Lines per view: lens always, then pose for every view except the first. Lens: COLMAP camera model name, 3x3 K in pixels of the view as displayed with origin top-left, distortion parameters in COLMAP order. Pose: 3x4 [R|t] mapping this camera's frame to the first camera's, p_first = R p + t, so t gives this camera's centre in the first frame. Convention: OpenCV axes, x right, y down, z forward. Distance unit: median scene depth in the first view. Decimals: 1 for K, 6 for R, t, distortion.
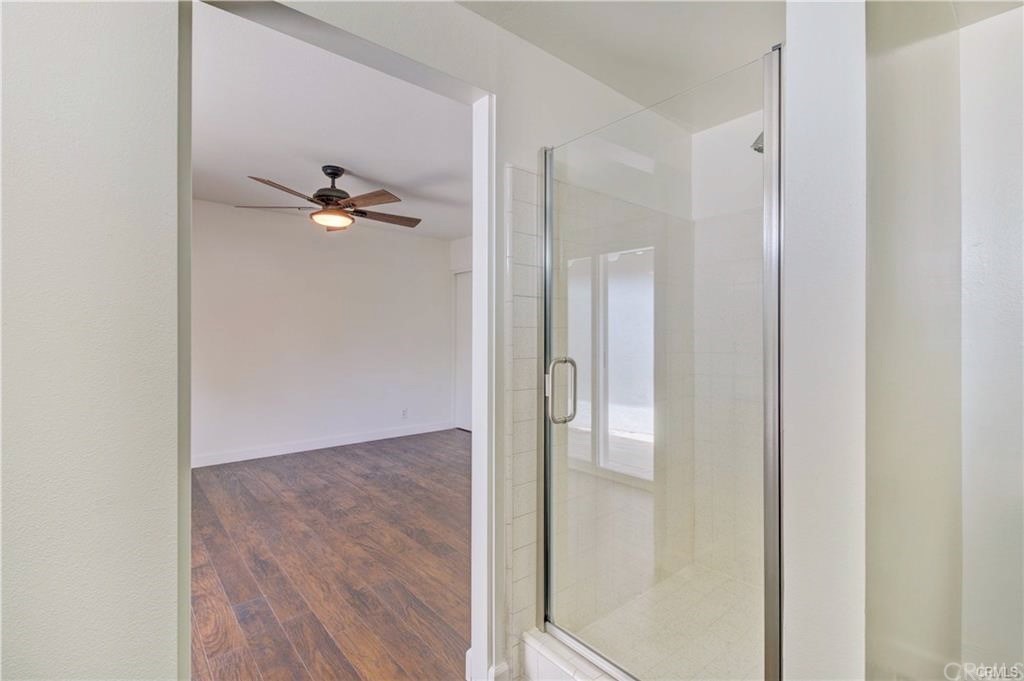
lens RADIAL K [[469.0, 0, 514.1], [0, 469.0, 336.0], [0, 0, 1]] dist [0.018608, -0.012396]
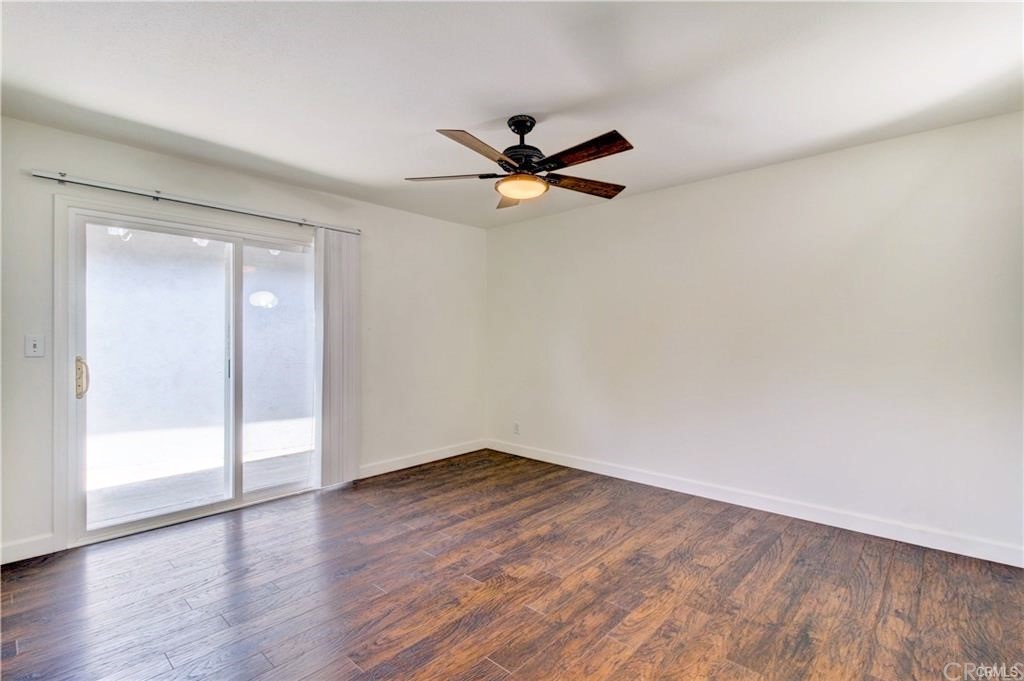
lens RADIAL K [[469.0, 0, 514.1], [0, 469.0, 336.0], [0, 0, 1]] dist [0.018608, -0.012396]
pose [[0.110671, -0.019372, -0.993668, 0.356161], [0.000669, 0.999811, -0.019418, 0.011811], [0.993857, 0.001484, 0.110663, 0.884619]]
